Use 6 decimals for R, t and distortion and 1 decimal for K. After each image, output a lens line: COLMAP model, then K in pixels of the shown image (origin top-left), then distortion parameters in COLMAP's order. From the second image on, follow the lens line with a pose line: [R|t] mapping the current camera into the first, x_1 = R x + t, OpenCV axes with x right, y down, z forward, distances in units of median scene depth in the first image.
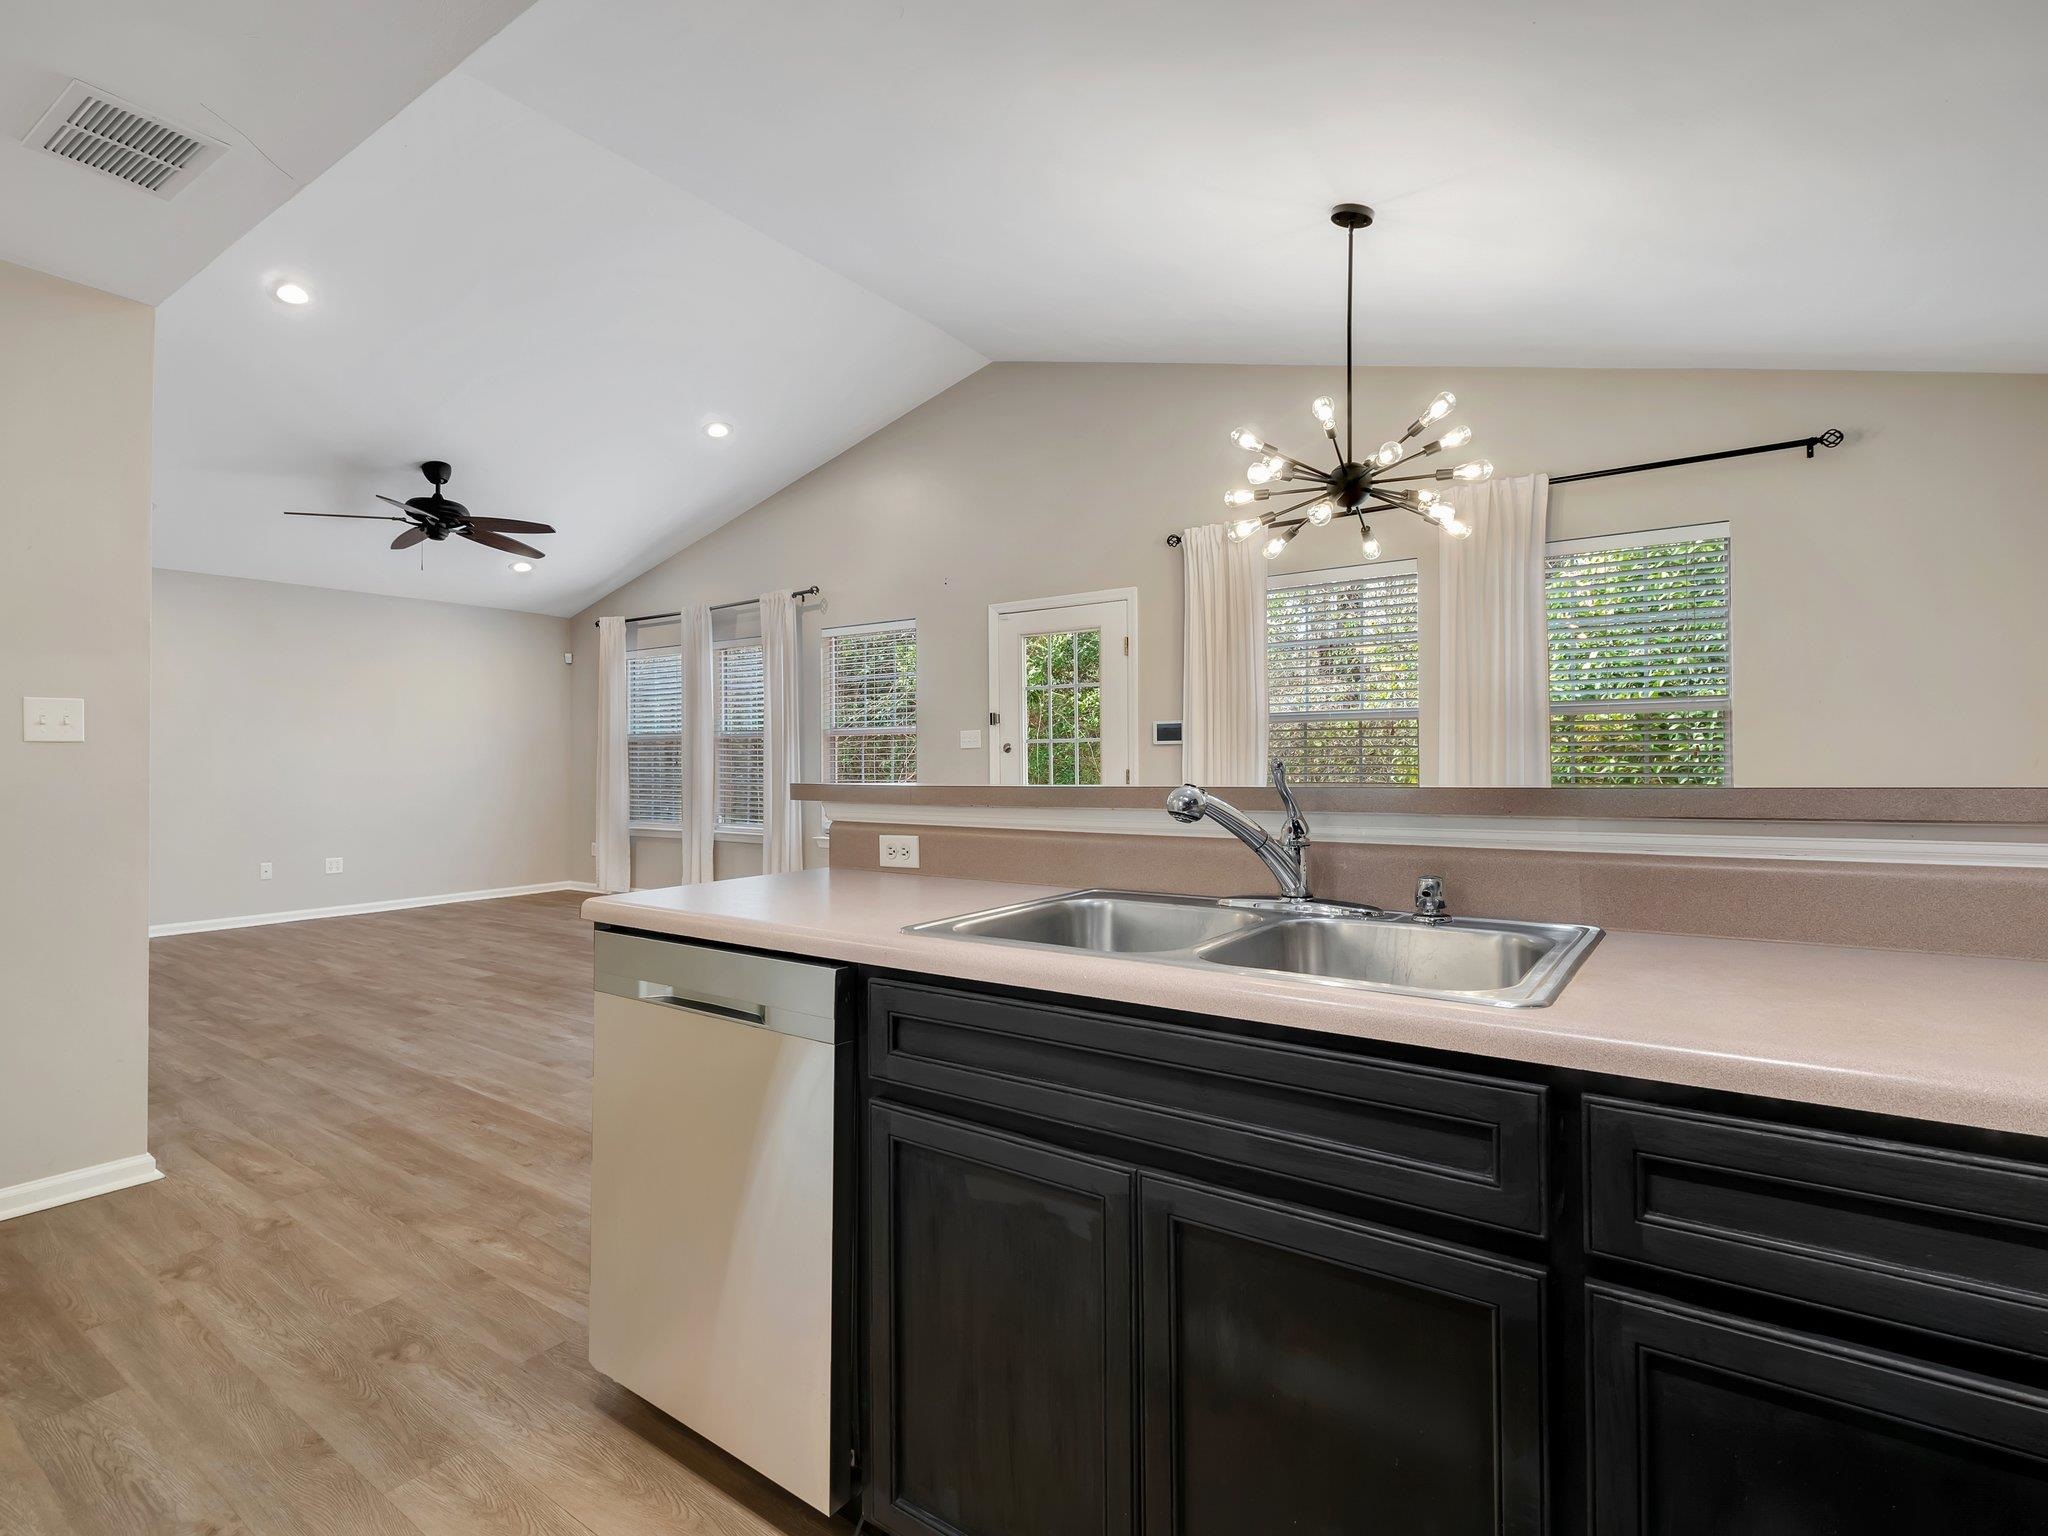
lens RADIAL K [[1004.9, 0, 1015.8], [0, 1004.9, 759.4], [0, 0, 1]] dist [0.005751, -0.005859]
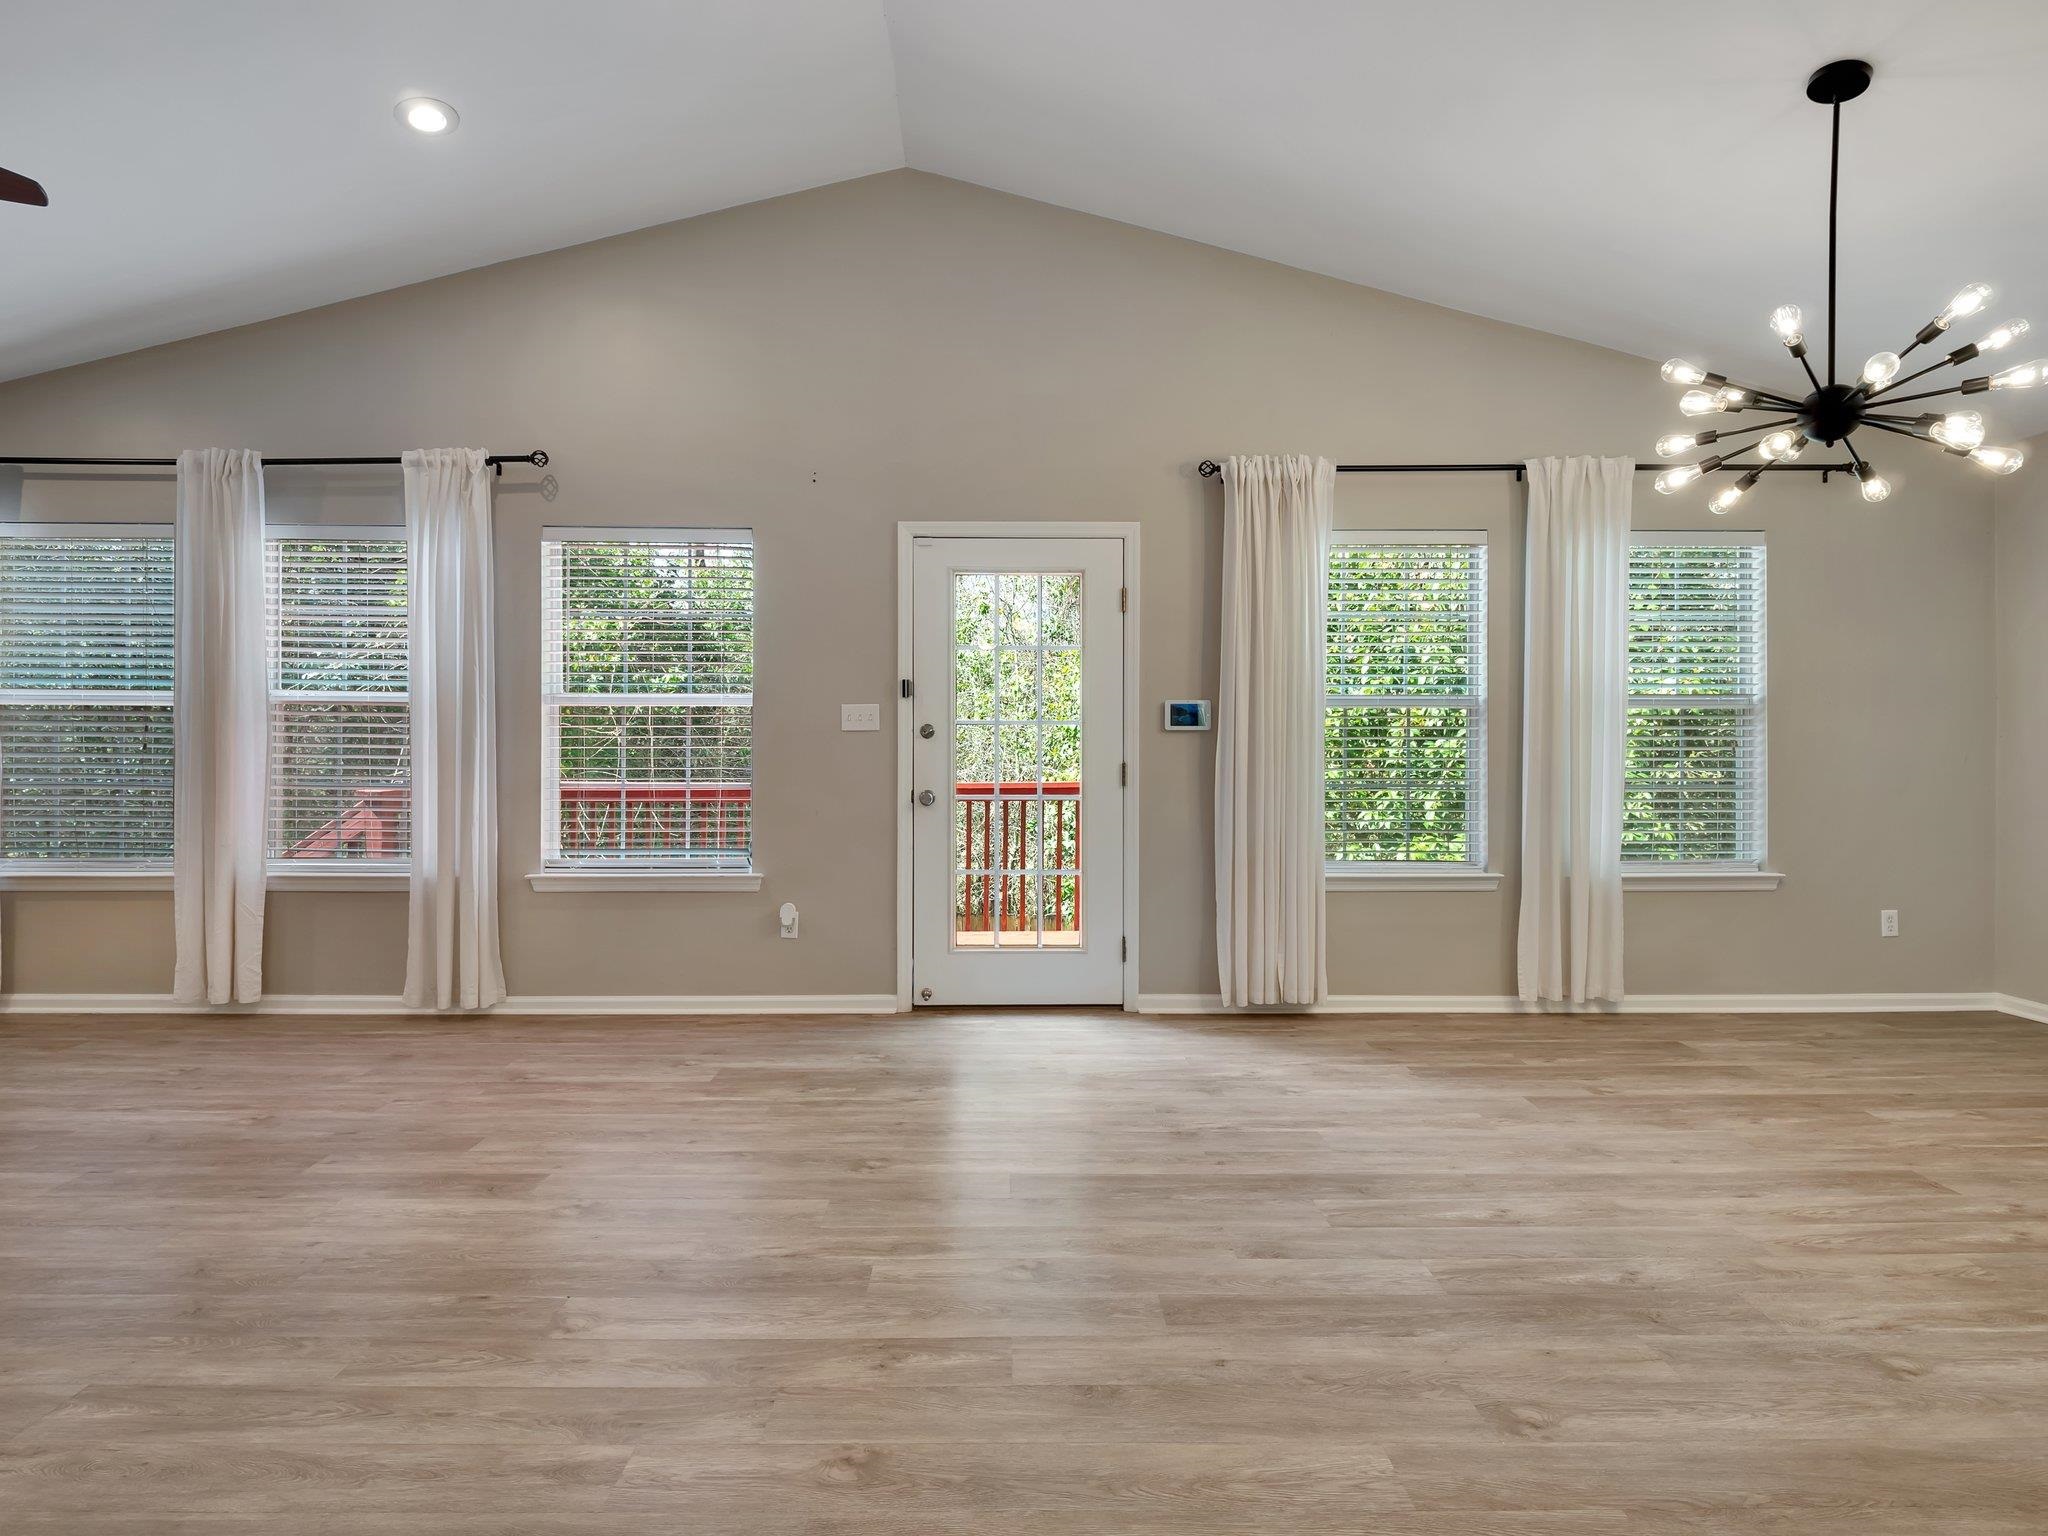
lens RADIAL K [[1004.9, 0, 1015.5], [0, 1004.9, 749.4], [0, 0, 1]] dist [0.005751, -0.005859]
pose [[0.805181, 0.008814, 0.592964, -0.379433], [-0.008384, 0.999959, -0.003480, 0.003903], [-0.592970, -0.002169, 0.805222, 0.411481]]
